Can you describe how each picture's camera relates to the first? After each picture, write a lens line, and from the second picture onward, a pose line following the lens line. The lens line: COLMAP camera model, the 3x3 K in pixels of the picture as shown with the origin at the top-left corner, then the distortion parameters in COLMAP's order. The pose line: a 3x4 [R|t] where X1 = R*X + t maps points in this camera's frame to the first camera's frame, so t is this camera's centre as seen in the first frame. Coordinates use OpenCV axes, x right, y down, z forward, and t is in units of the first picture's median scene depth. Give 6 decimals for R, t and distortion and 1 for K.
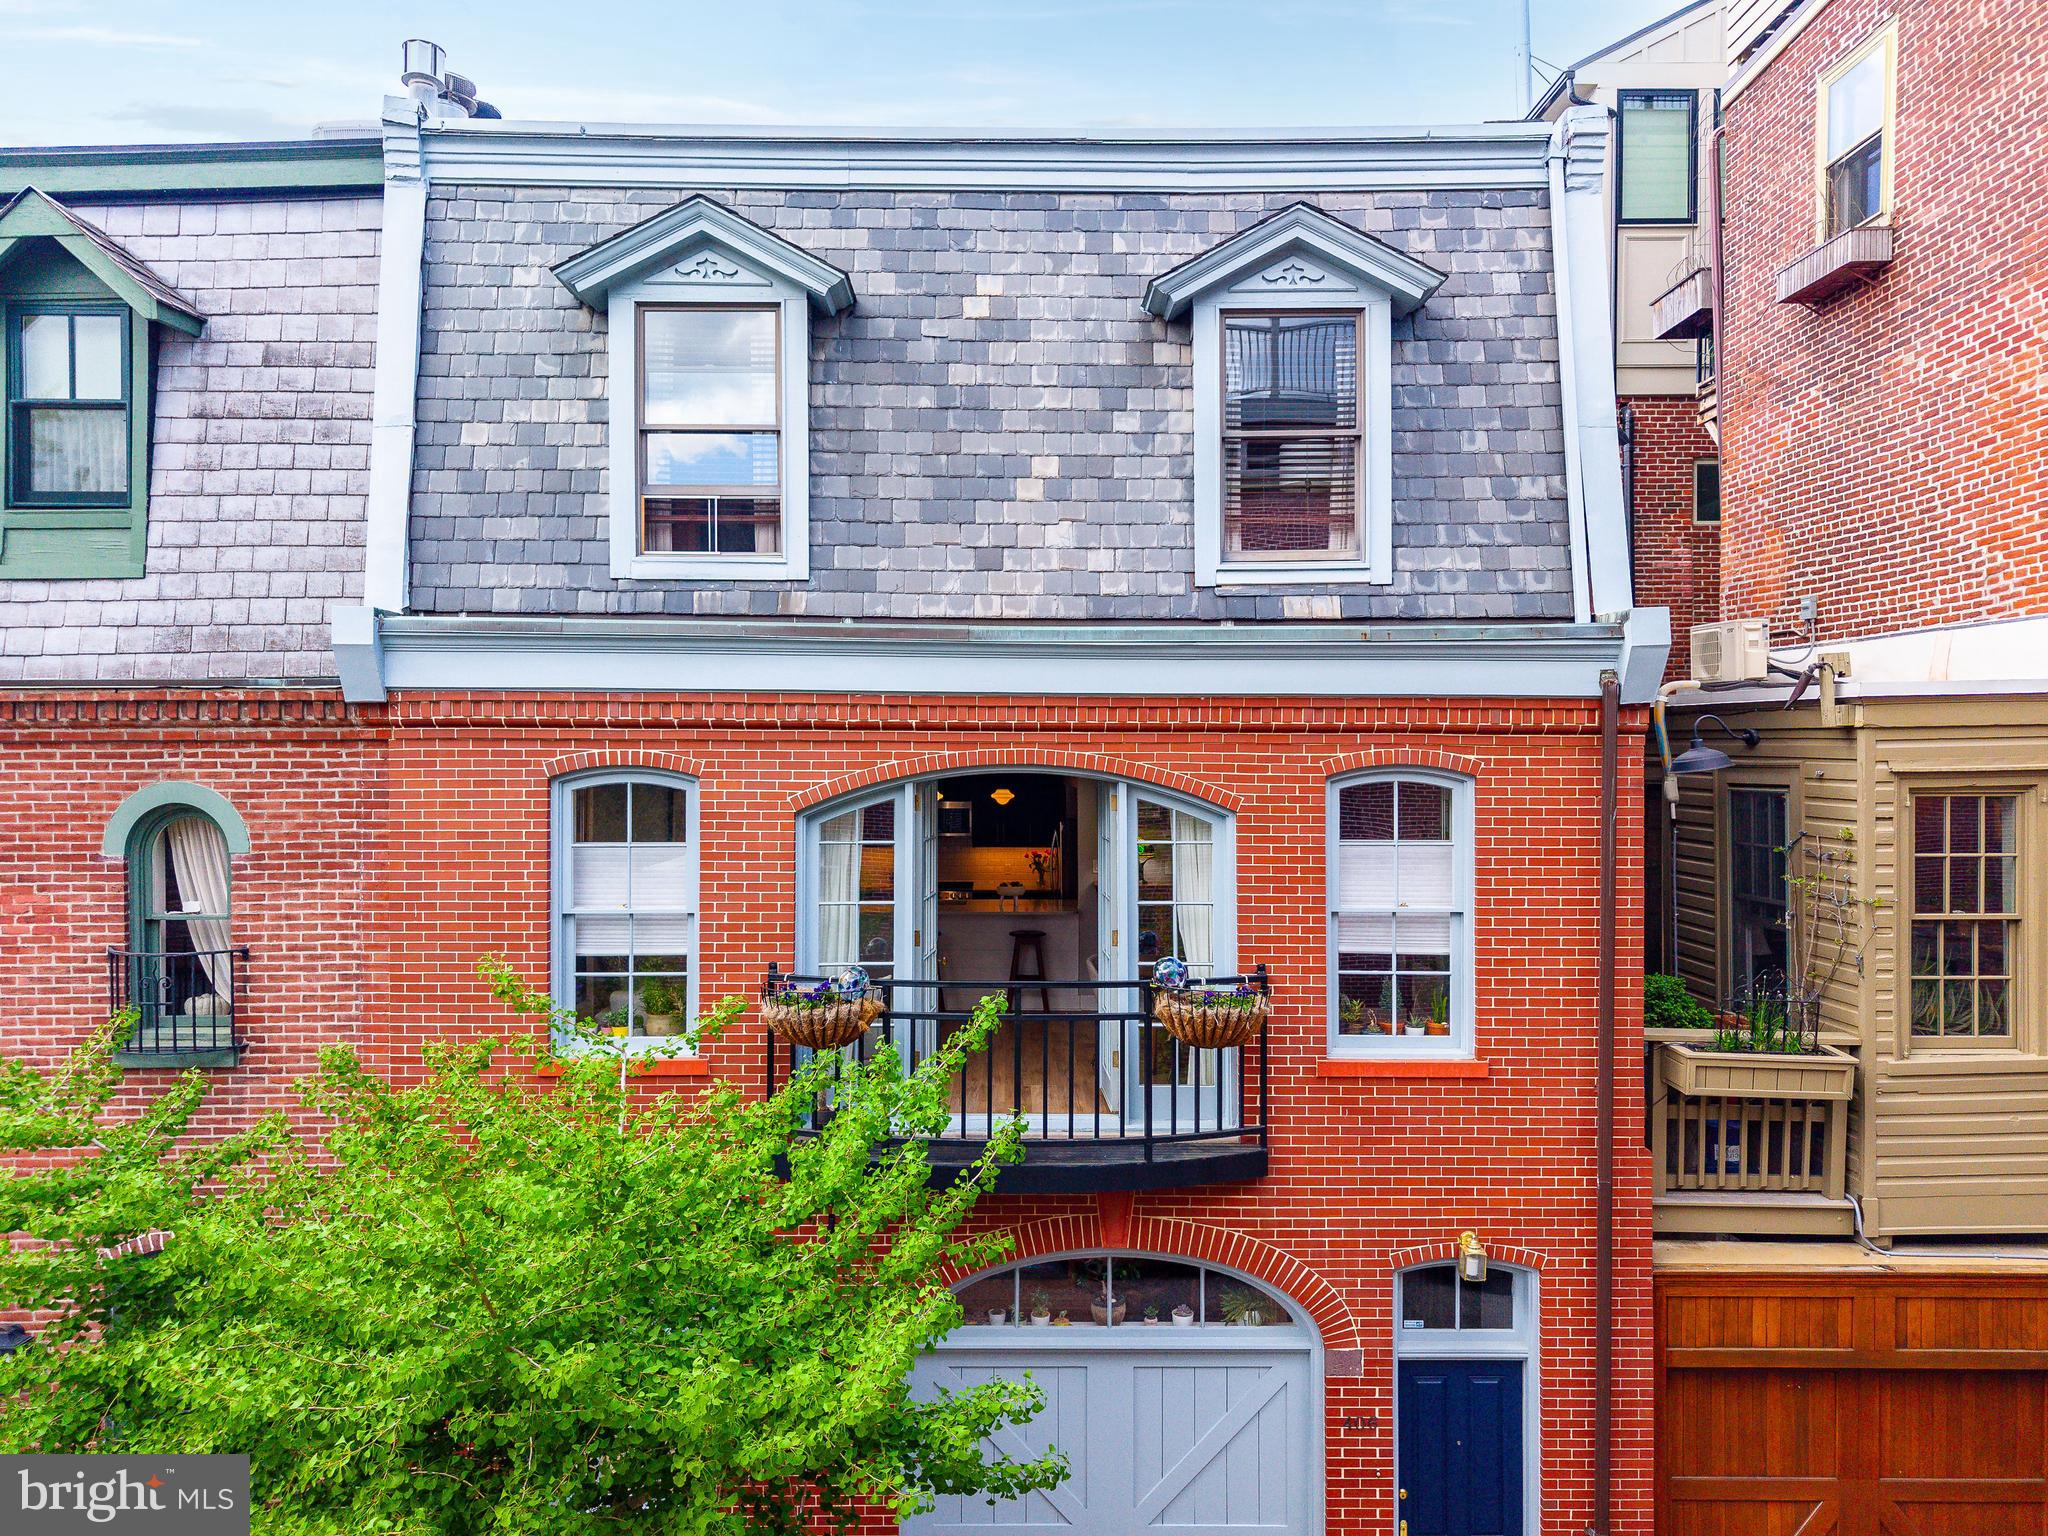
lens RADIAL K [[1364.7, 0, 1011.2], [0, 1364.7, 759.4], [0, 0, 1]] dist [0.009527, -0.002649]
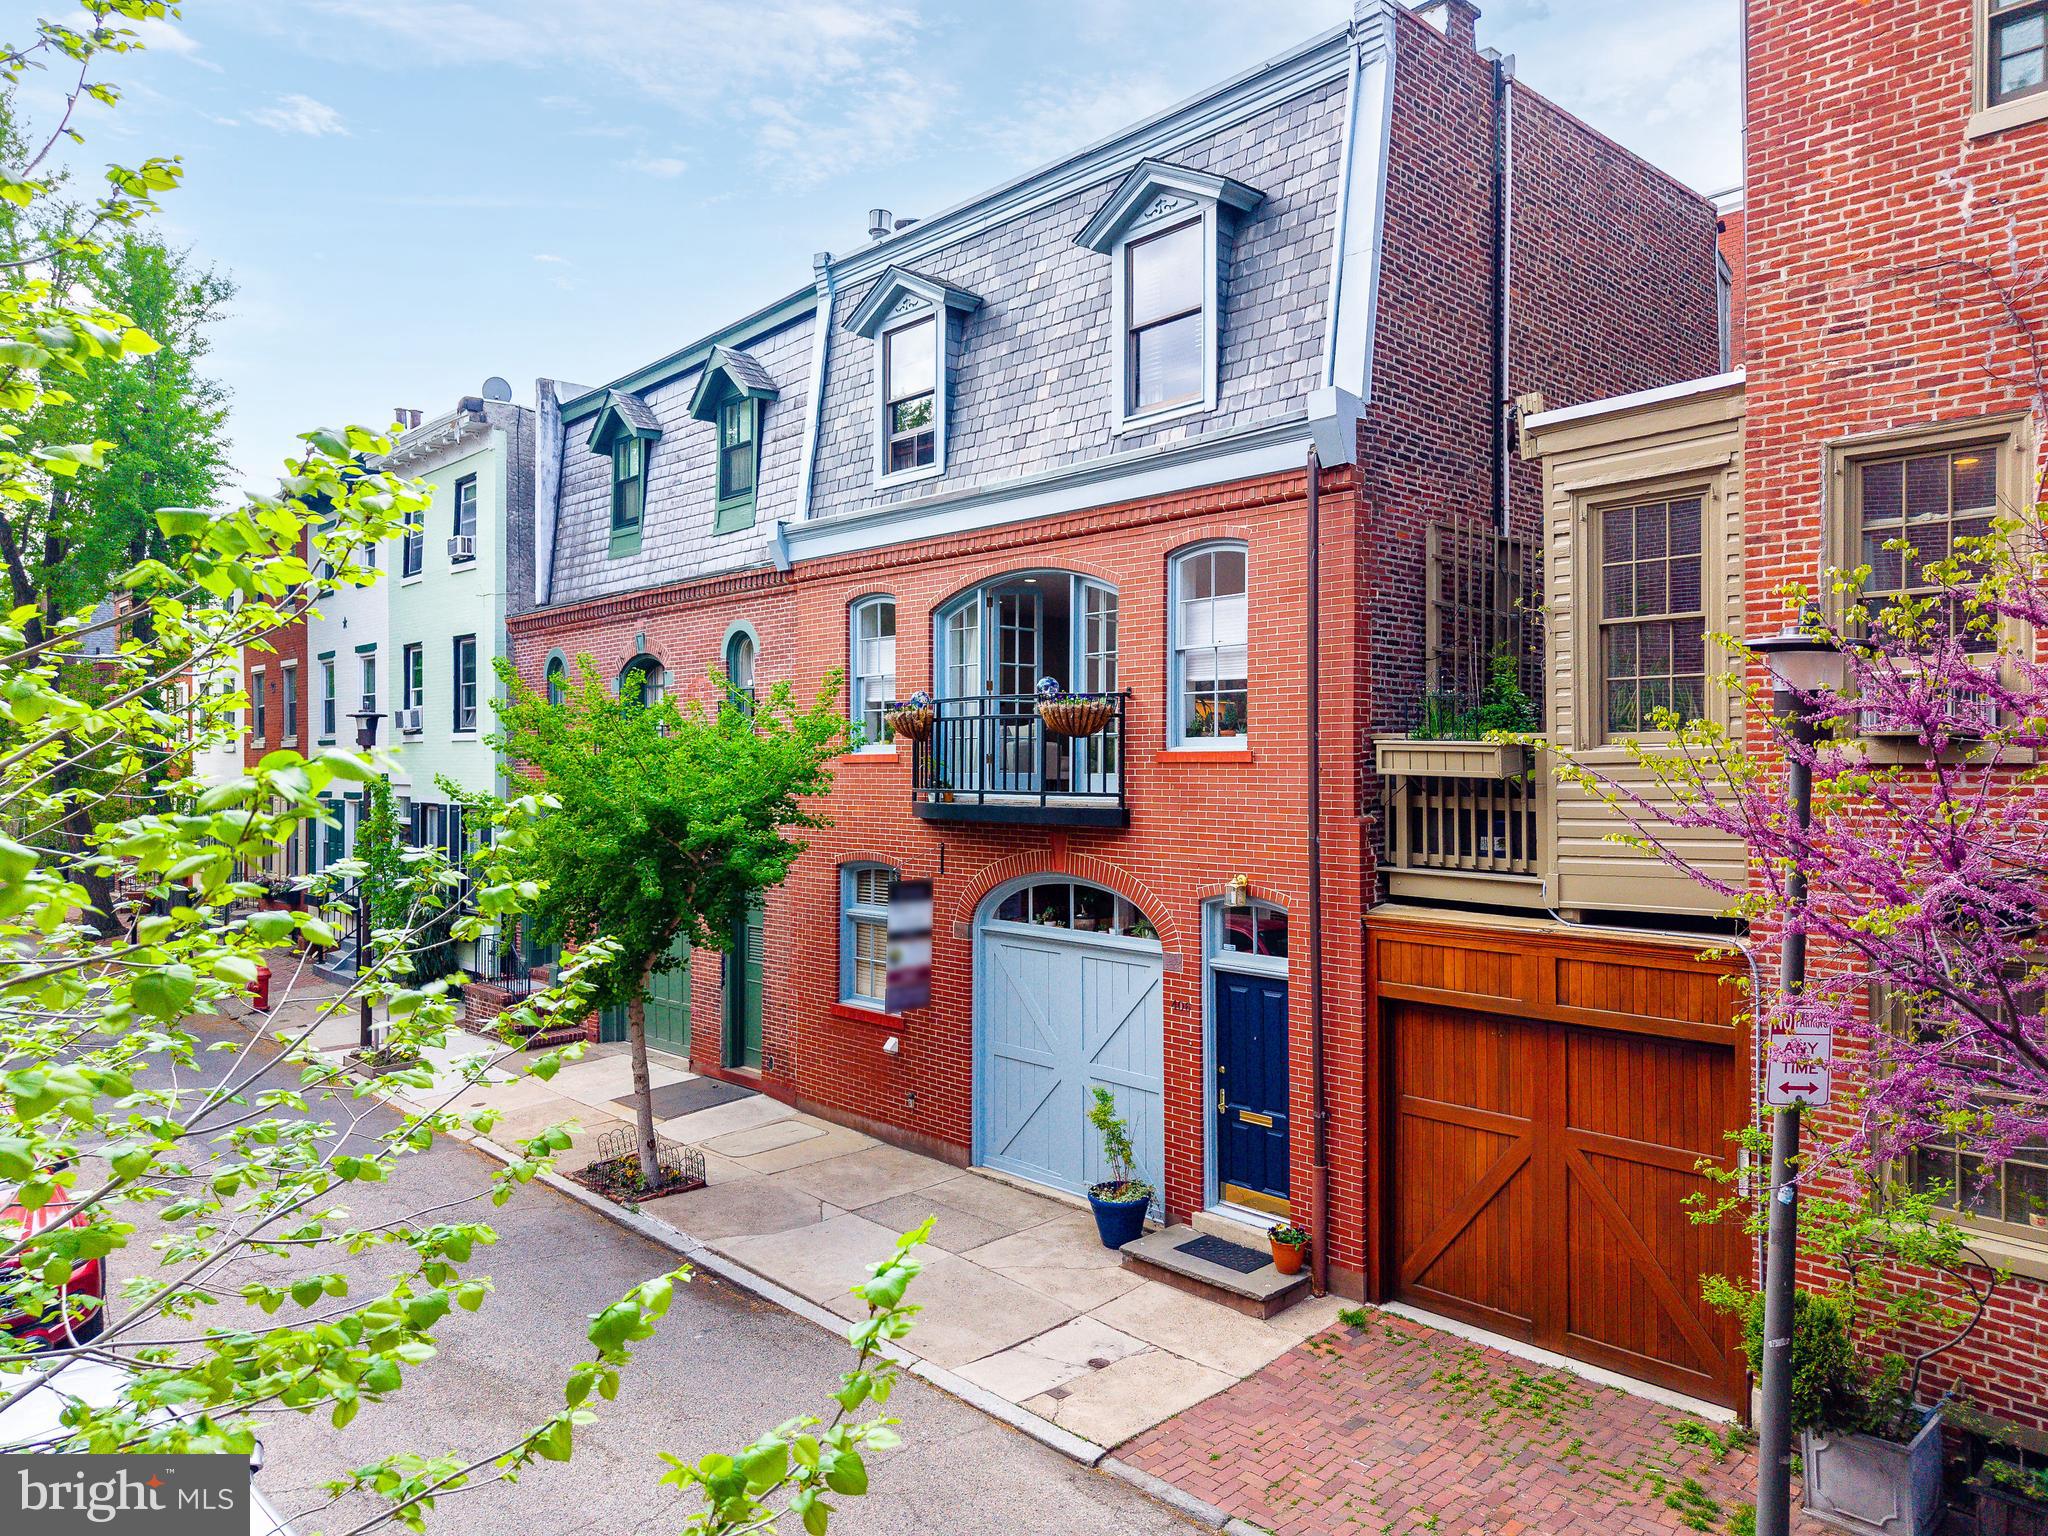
lens RADIAL K [[1364.7, 0, 1005.1], [0, 1364.7, 778.3], [0, 0, 1]] dist [0.009527, -0.002649]
pose [[0.676647, 0.005778, -0.736285, 1.163156], [-0.001325, 0.999977, 0.006630, 0.237586], [0.736306, -0.003510, 0.676640, -0.093181]]
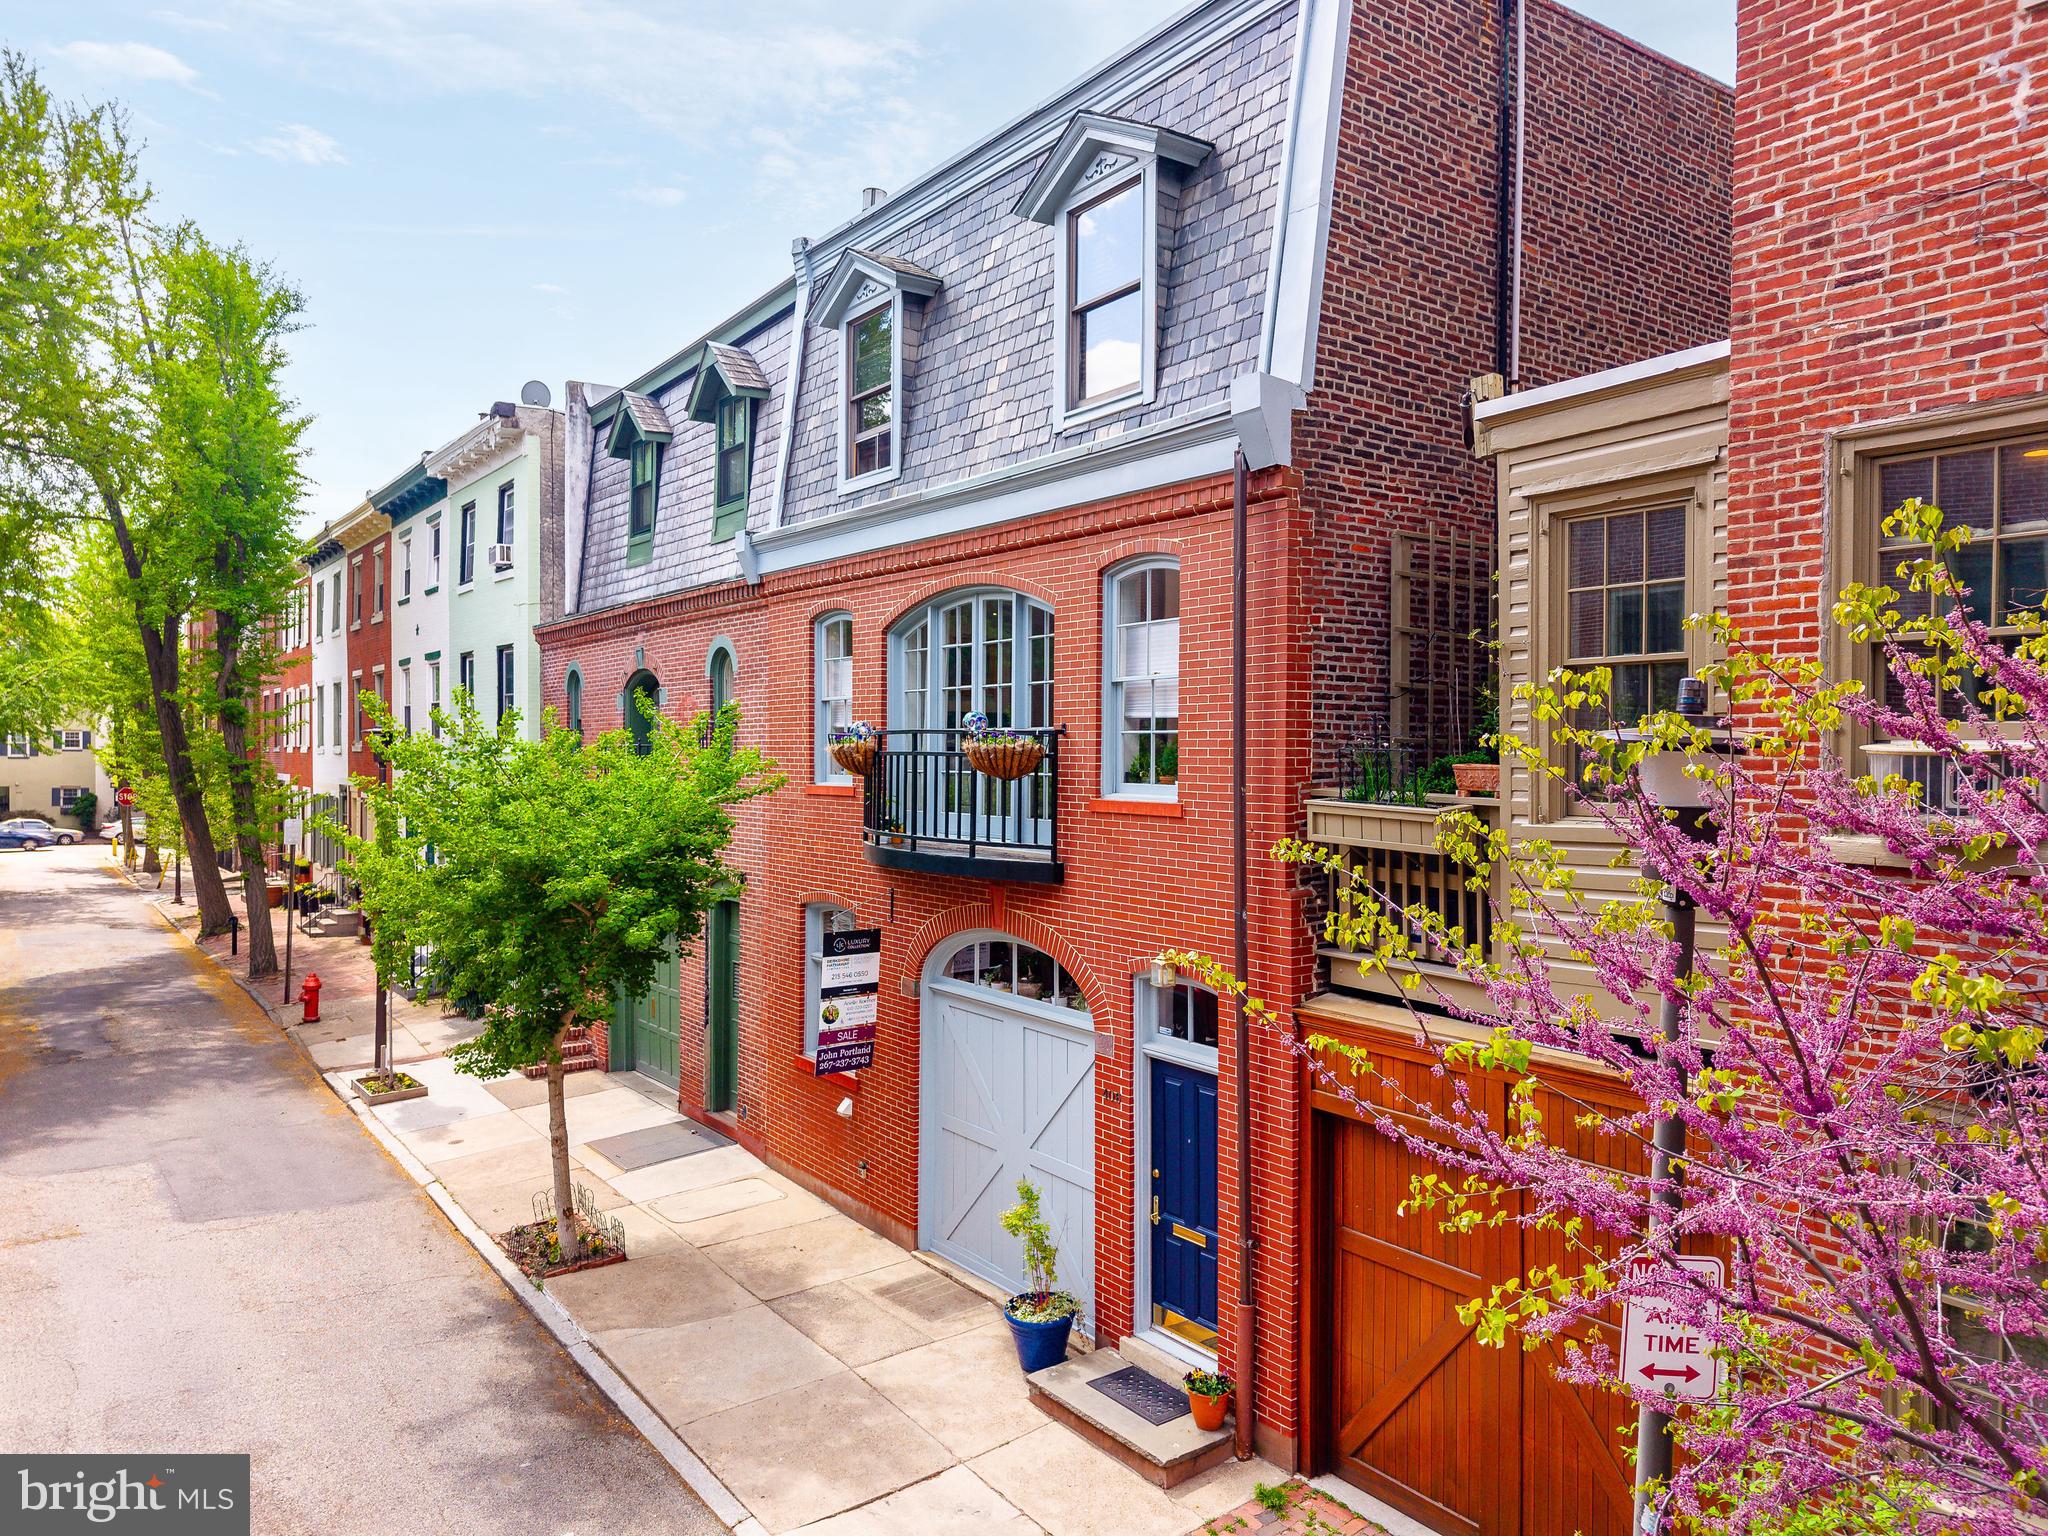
lens RADIAL K [[1364.7, 0, 1009.5], [0, 1364.7, 778.5], [0, 0, 1]] dist [0.009527, -0.002649]
pose [[0.581005, 0.017806, -0.813705, 1.181365], [-0.005526, 0.999824, 0.017933, 0.178069], [0.813881, -0.005923, 0.581001, 0.213357]]
